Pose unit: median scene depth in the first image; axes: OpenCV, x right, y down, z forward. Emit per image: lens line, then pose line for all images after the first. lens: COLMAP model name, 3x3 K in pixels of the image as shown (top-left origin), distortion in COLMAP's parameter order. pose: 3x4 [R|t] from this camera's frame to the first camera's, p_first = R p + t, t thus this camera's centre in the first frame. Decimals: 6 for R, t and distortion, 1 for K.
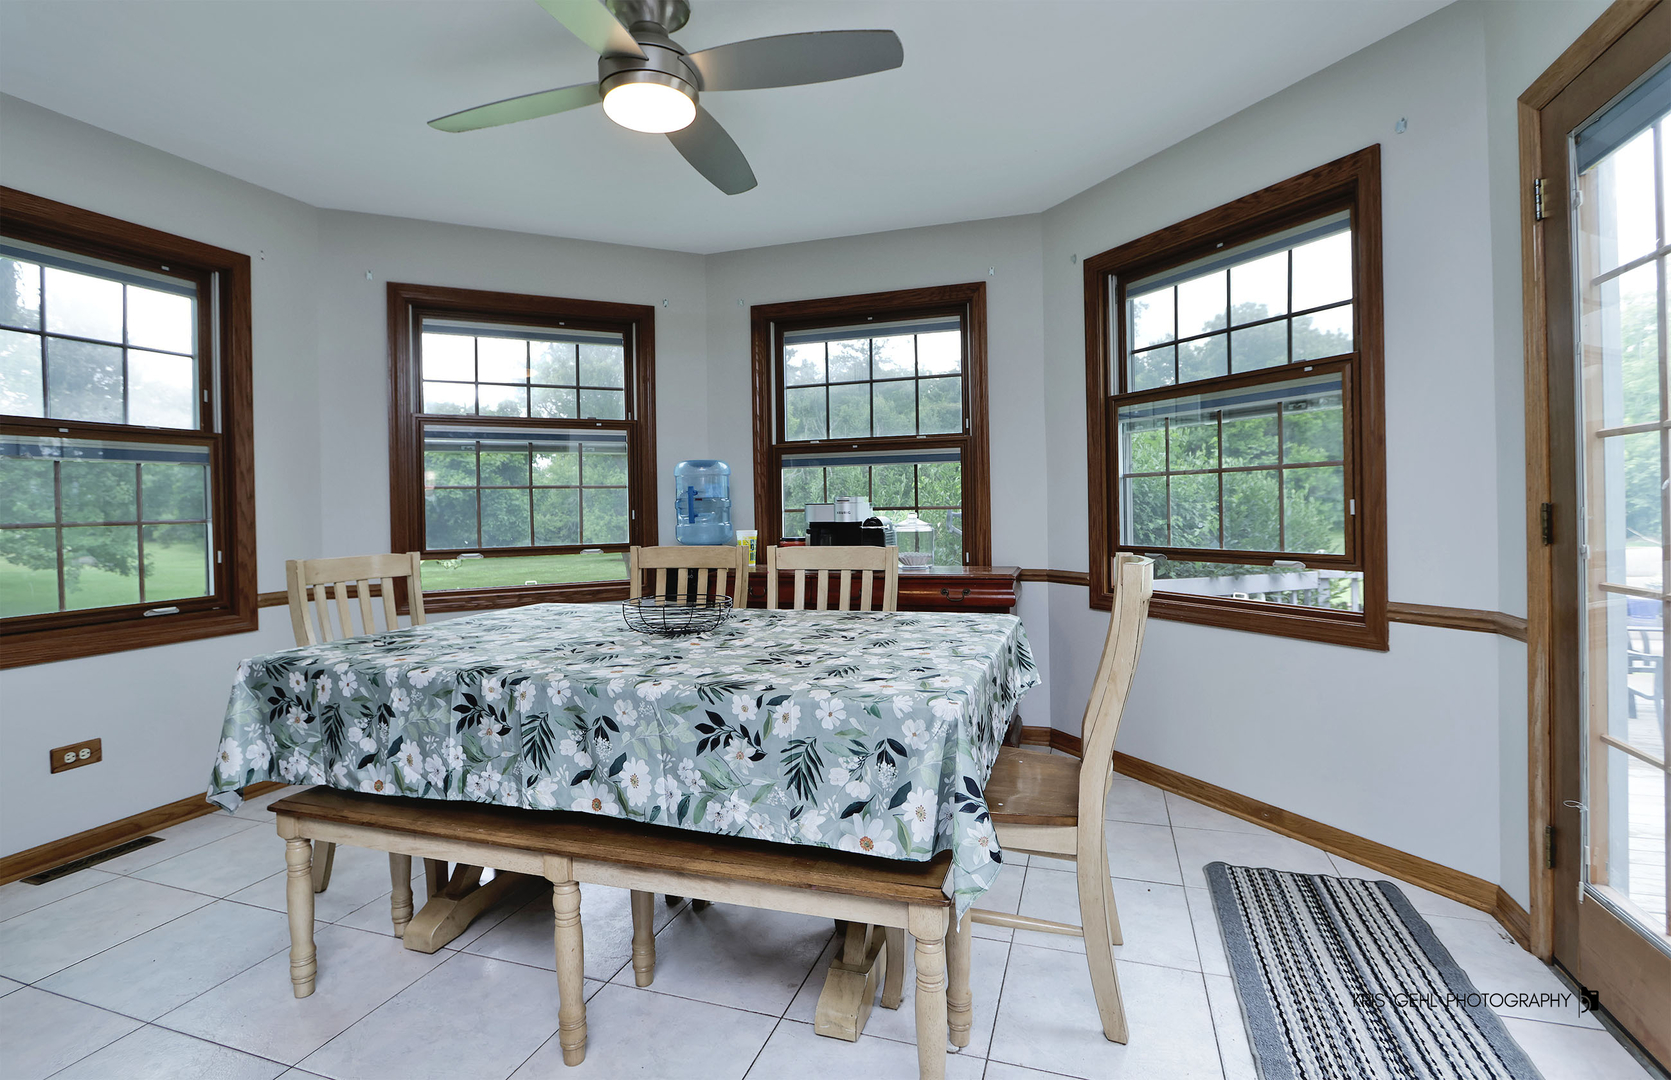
lens RADIAL K [[802.7, 0, 846.1], [0, 802.7, 514.6], [0, 0, 1]] dist [-0.019222, 0.000757]
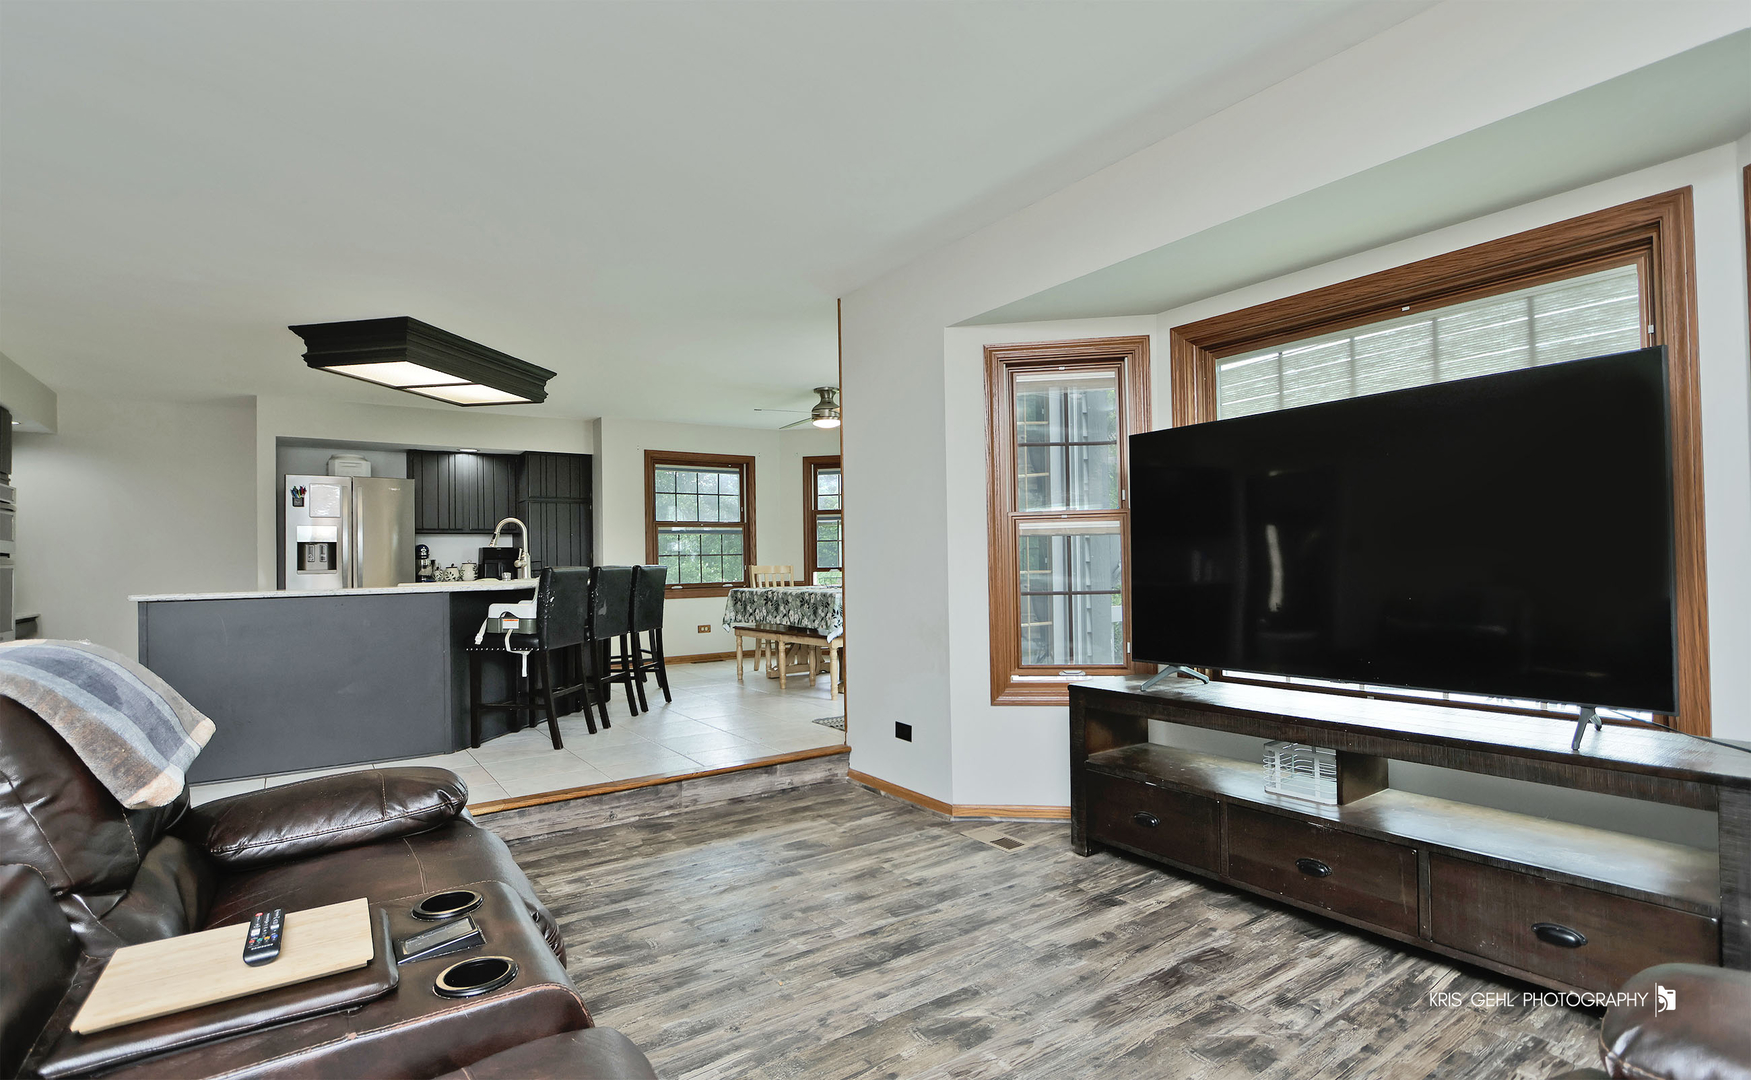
lens RADIAL K [[810.6, 0, 877.5], [0, 810.6, 547.4], [0, 0, 1]] dist [-0.003699, -0.000207]
pose [[0.814637, -0.007527, -0.579922, 1.379149], [-0.001923, 0.999875, -0.015679, 0.029754], [0.579968, 0.013888, 0.814521, -1.166536]]
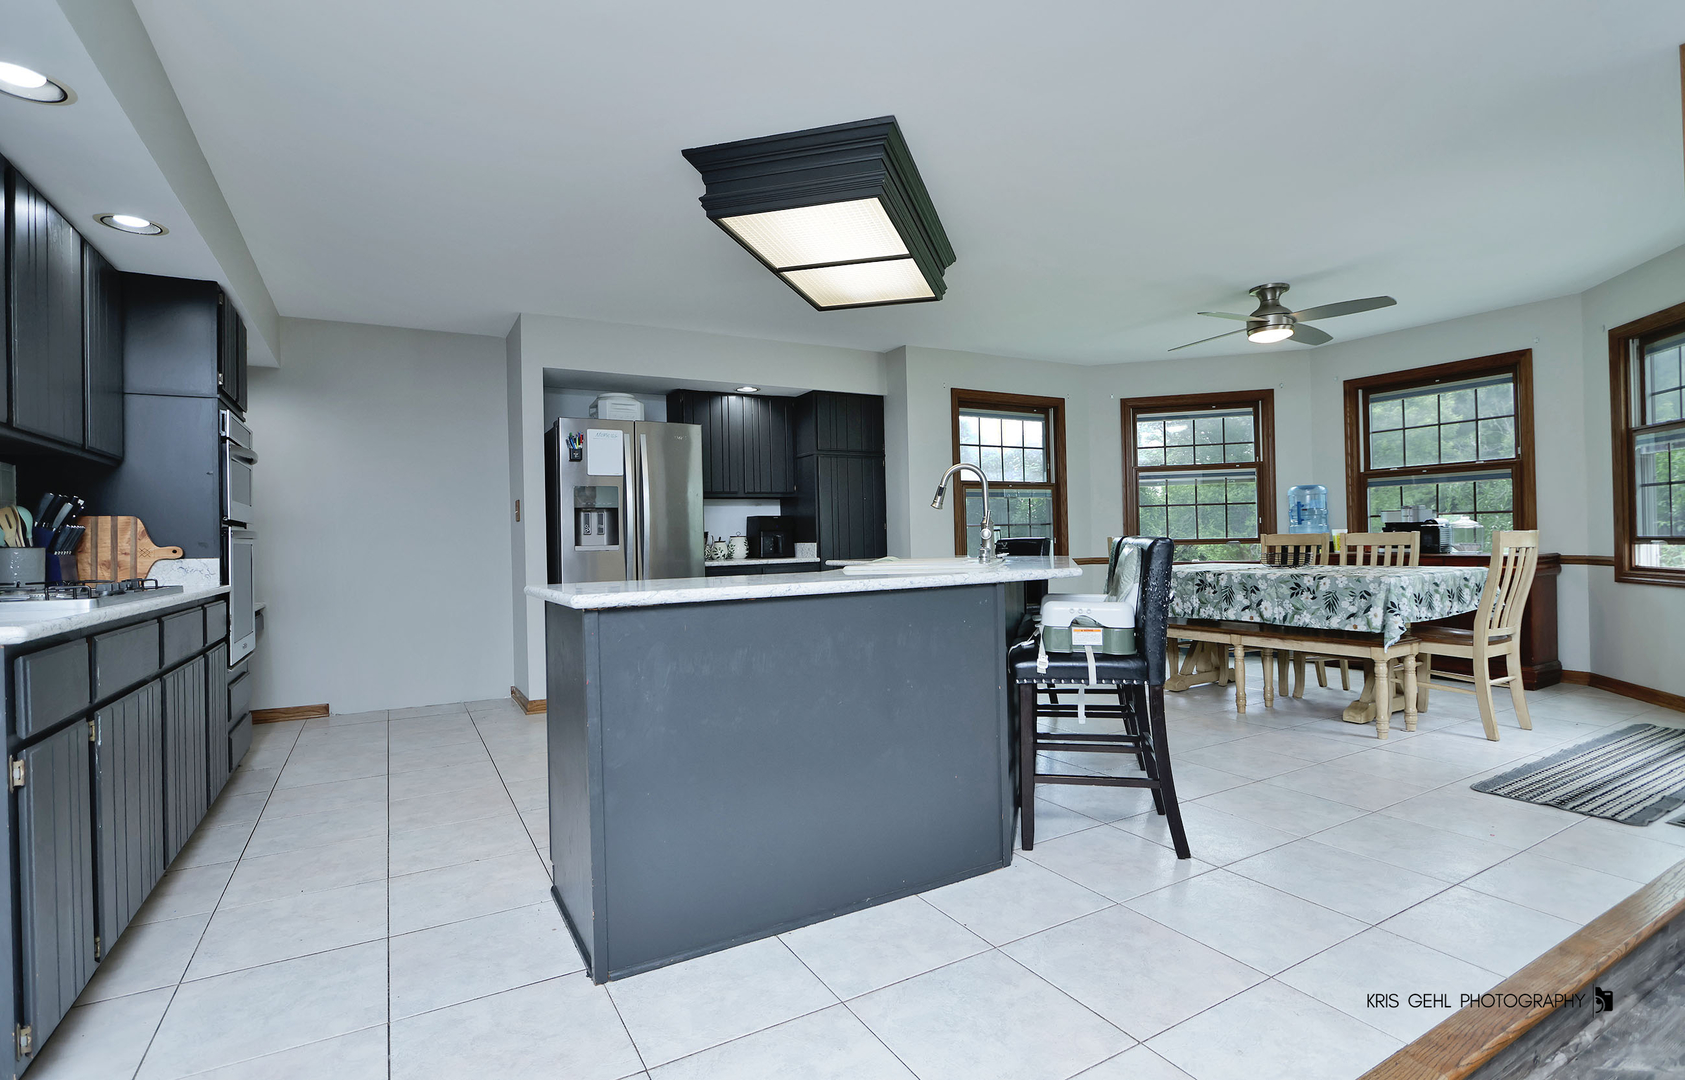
lens RADIAL K [[809.4, 0, 857.5], [0, 809.4, 535.7], [0, 0, 1]] dist [-0.019222, 0.000757]
pose [[0.755484, -0.001505, -0.655165, 0.278586], [0.003133, 0.999994, 0.001316, 0.040169], [0.655159, -0.003047, 0.755484, -1.147048]]
